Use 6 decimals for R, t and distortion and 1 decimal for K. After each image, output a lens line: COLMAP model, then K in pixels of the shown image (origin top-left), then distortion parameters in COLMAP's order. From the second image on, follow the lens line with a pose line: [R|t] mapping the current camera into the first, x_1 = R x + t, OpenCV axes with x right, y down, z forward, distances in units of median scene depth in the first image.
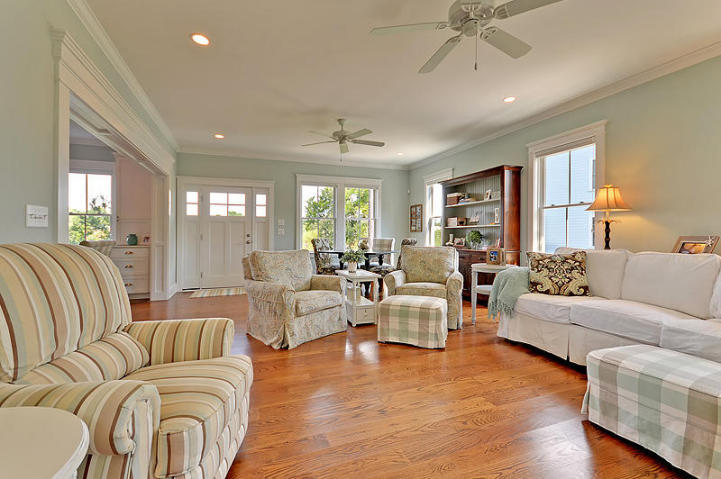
lens RADIAL K [[322.7, 0, 362.5], [0, 322.7, 237.6], [0, 0, 1]] dist [0.008446, -0.000294]
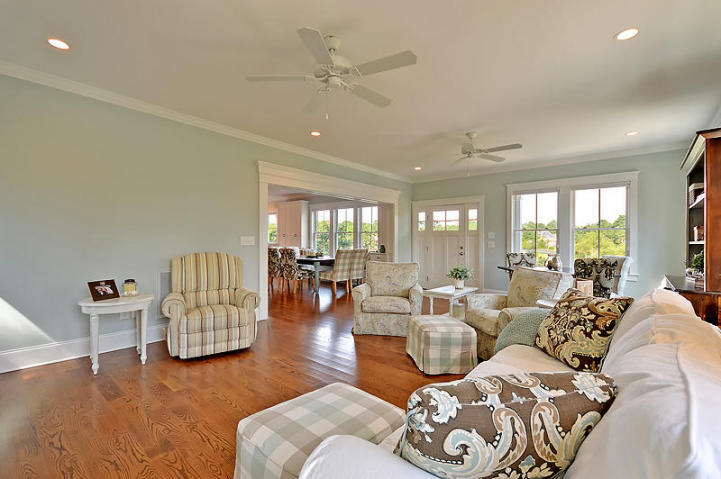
lens RADIAL K [[322.7, 0, 357.7], [0, 322.7, 246.6], [0, 0, 1]] dist [0.008446, -0.000294]
pose [[0.473521, 0.022127, -0.880505, 0.455773], [-0.016611, 0.999731, 0.016190, -0.022106], [0.880626, 0.006960, 0.473761, 0.167159]]
